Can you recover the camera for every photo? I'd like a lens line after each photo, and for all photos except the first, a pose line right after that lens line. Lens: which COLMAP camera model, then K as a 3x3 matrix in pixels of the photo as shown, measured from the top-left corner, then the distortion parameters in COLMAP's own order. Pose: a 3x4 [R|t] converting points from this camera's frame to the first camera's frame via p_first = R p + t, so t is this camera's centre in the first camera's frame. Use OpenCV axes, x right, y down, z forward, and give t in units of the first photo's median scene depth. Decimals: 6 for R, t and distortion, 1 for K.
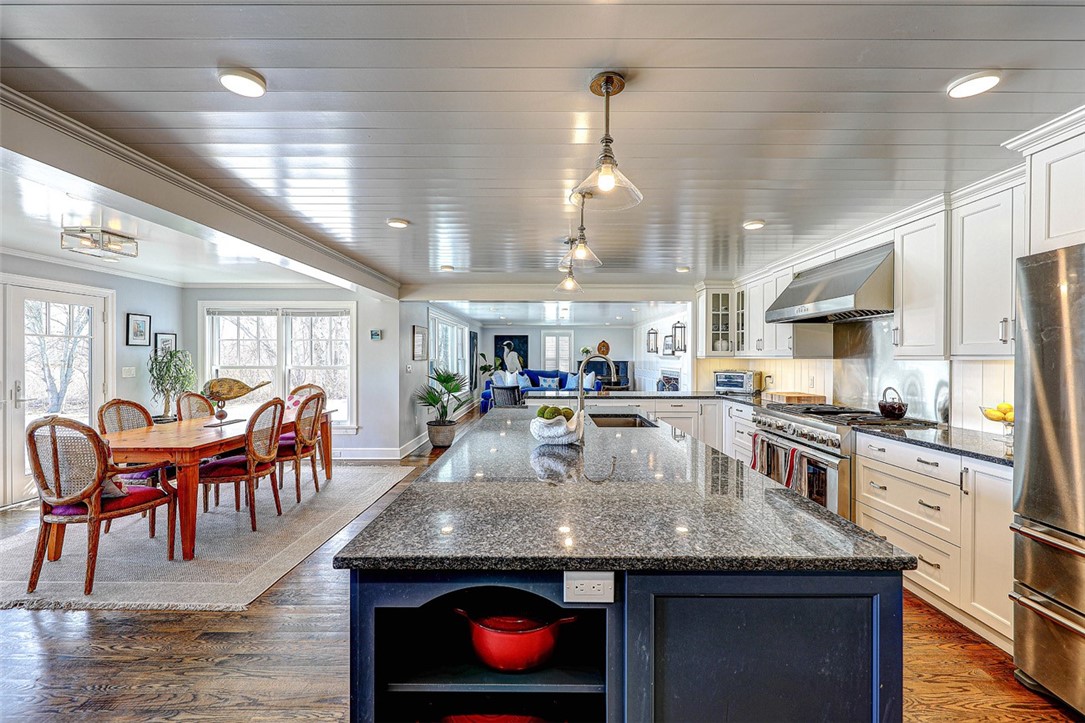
lens RADIAL K [[454.5, 0, 542.5], [0, 454.5, 361.5], [0, 0, 1]] dist [0.006300, -0.000485]
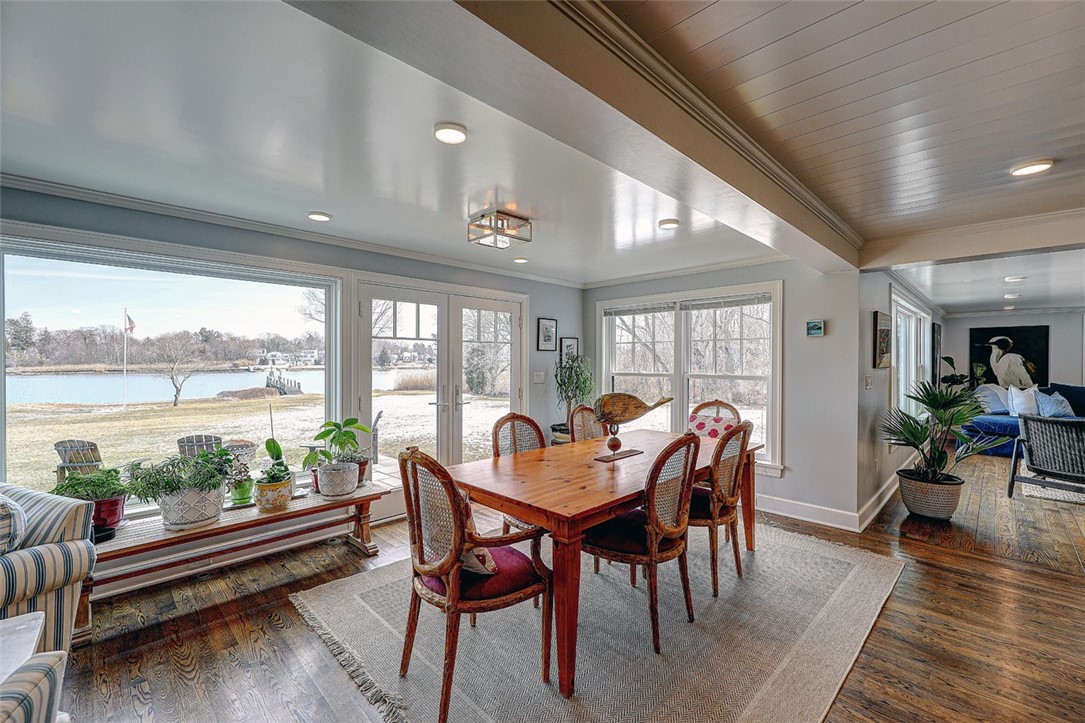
lens RADIAL K [[454.5, 0, 542.5], [0, 454.5, 361.5], [0, 0, 1]] dist [0.006300, -0.000485]
pose [[0.709929, 0.000033, -0.704273, -0.248732], [-0.007458, 0.999944, -0.007471, -0.005445], [0.704233, 0.010556, 0.709890, 0.364499]]
